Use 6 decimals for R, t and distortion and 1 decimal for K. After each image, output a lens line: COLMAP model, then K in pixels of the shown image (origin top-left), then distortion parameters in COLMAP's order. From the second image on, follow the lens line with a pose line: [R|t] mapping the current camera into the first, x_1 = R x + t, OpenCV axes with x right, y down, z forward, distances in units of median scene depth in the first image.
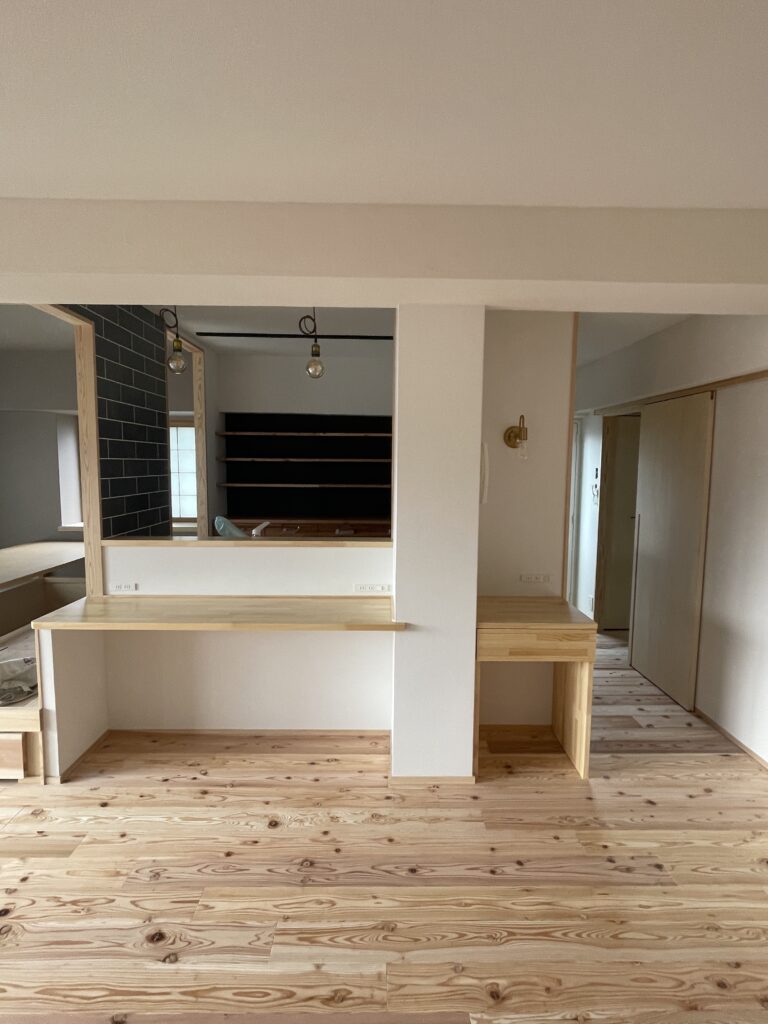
lens RADIAL K [[512.9, 0, 382.5], [0, 512.9, 510.6], [0, 0, 1]] dist [-0.006978, -0.000095]
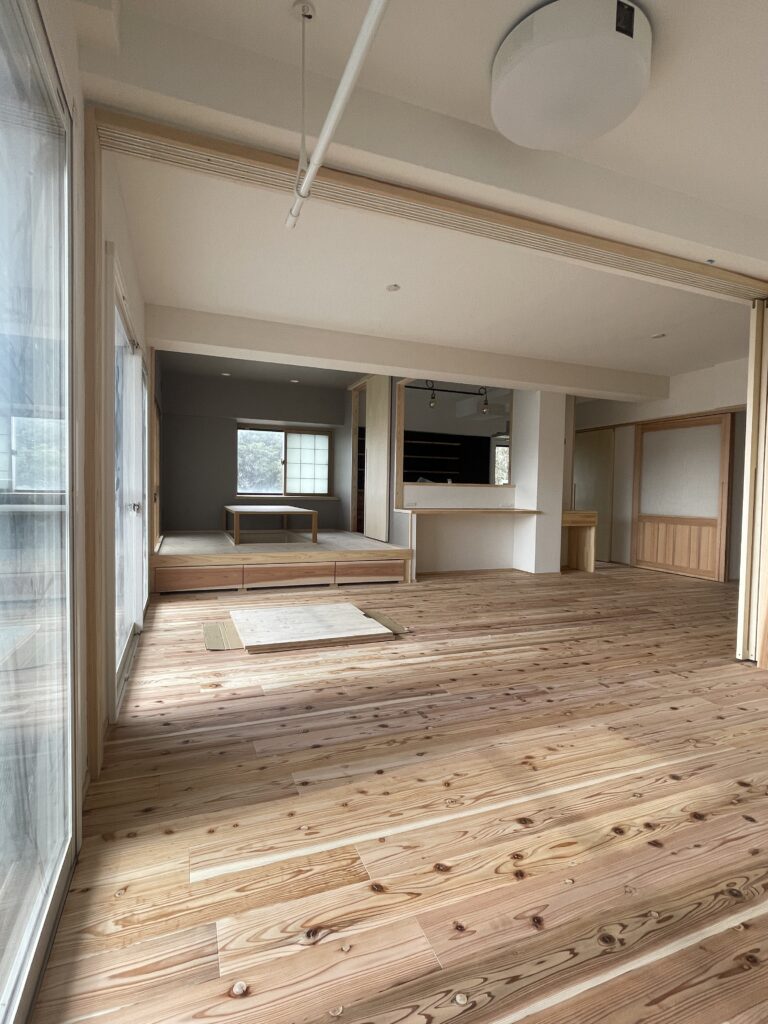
lens RADIAL K [[512.9, 0, 388.1], [0, 512.9, 510.2], [0, 0, 1]] dist [-0.006978, -0.000095]
pose [[0.938324, -0.006461, 0.345698, -1.257943], [0.020629, 0.999090, -0.037321, 0.236485], [-0.345142, 0.042151, 0.937603, -0.934050]]
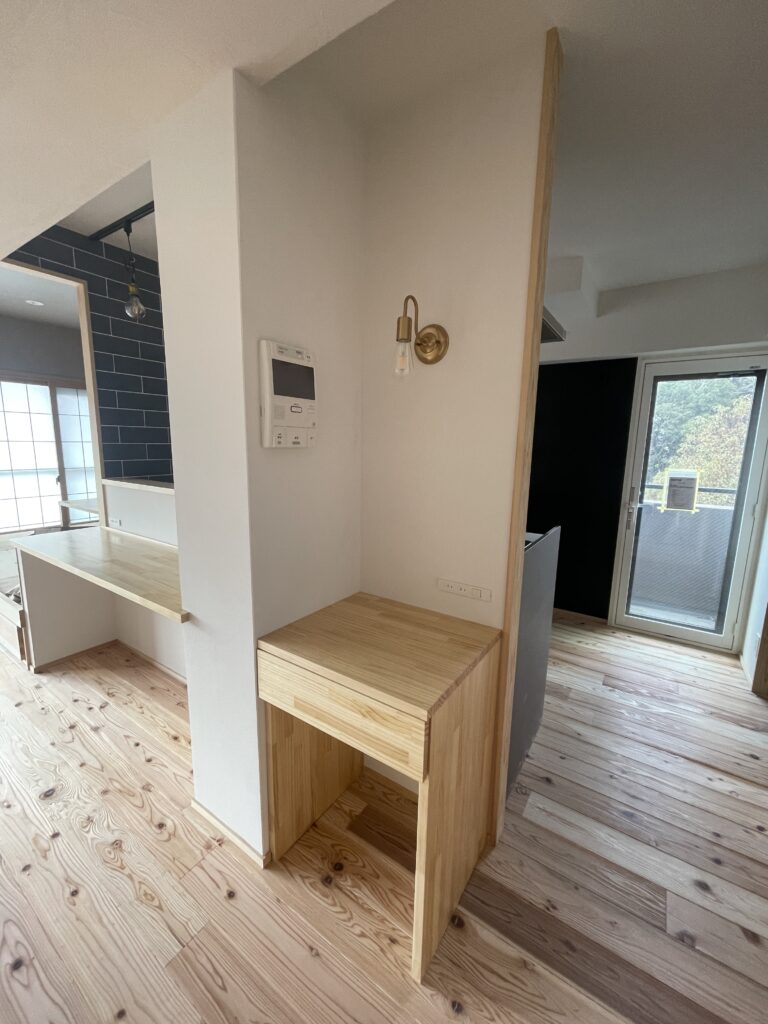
lens RADIAL K [[412.6, 0, 381.9], [0, 412.6, 509.8], [0, 0, 1]] dist [0.001960, -0.000967]
pose [[0.828259, 0.101402, -0.551093, 0.532780], [-0.064618, 0.994213, 0.085819, 0.006515], [0.556606, -0.035470, 0.830019, 0.618611]]
